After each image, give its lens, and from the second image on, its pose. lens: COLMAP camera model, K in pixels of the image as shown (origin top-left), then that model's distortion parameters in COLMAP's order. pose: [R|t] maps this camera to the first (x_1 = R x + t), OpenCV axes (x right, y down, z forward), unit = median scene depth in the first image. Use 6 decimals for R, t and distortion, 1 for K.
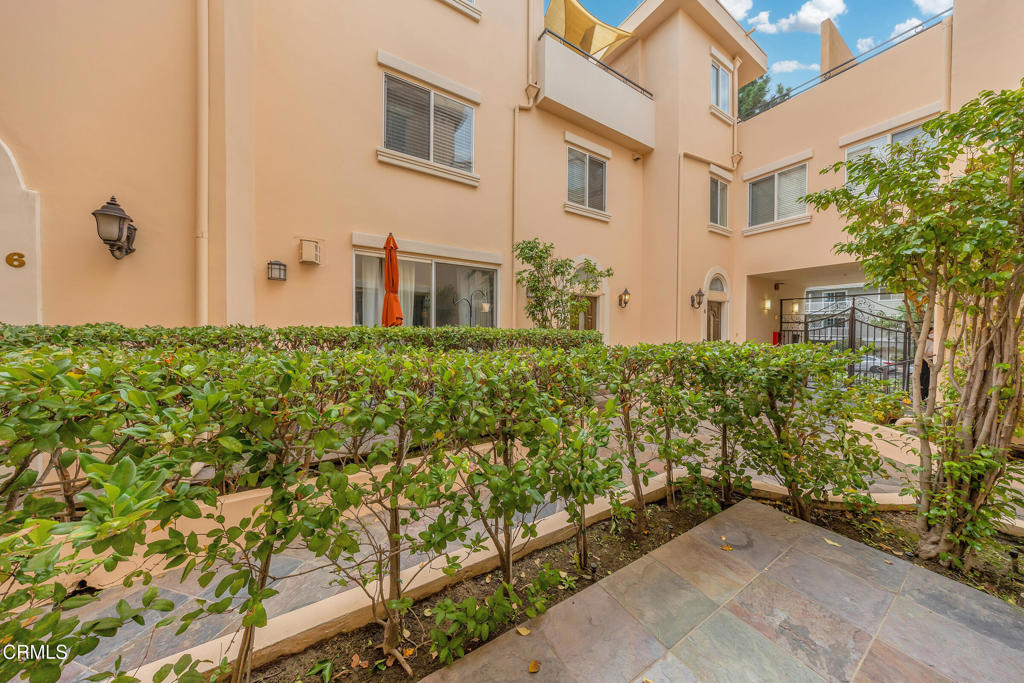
lens RADIAL K [[301.0, 0, 508.3], [0, 301.0, 339.4], [0, 0, 1]] dist [-0.000427, -0.000060]
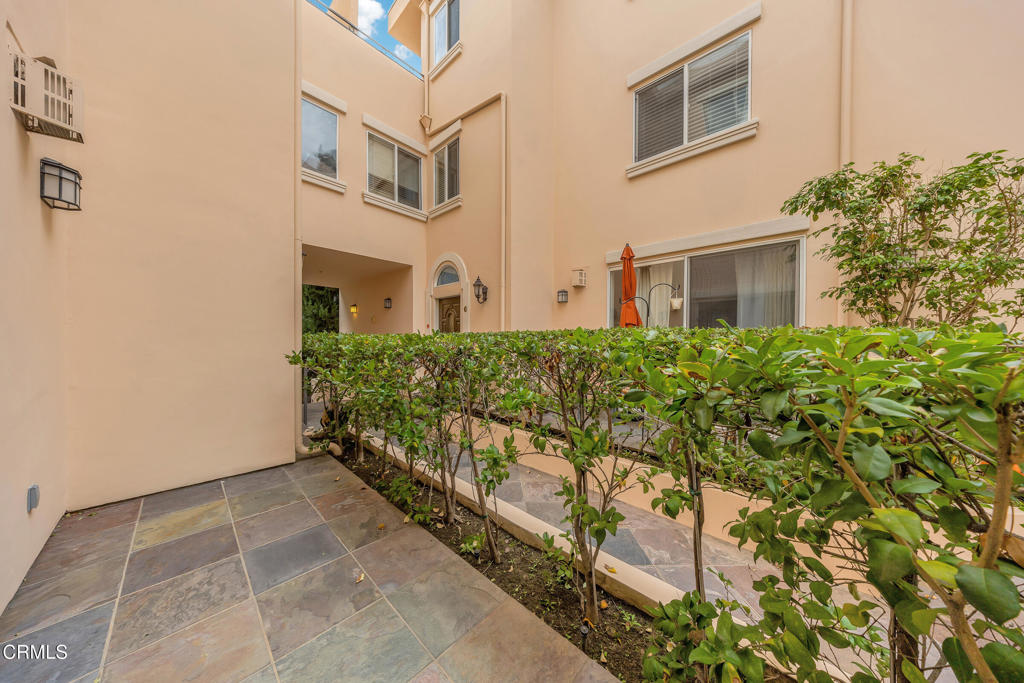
lens RADIAL K [[314.6, 0, 518.0], [0, 314.6, 345.7], [0, 0, 1]] dist [0.000252, -0.000012]
pose [[0.321990, 0.006779, -0.946719, 0.507308], [-0.030383, 0.999533, -0.003176, 0.015269], [0.946255, 0.029787, 0.322046, 0.286887]]
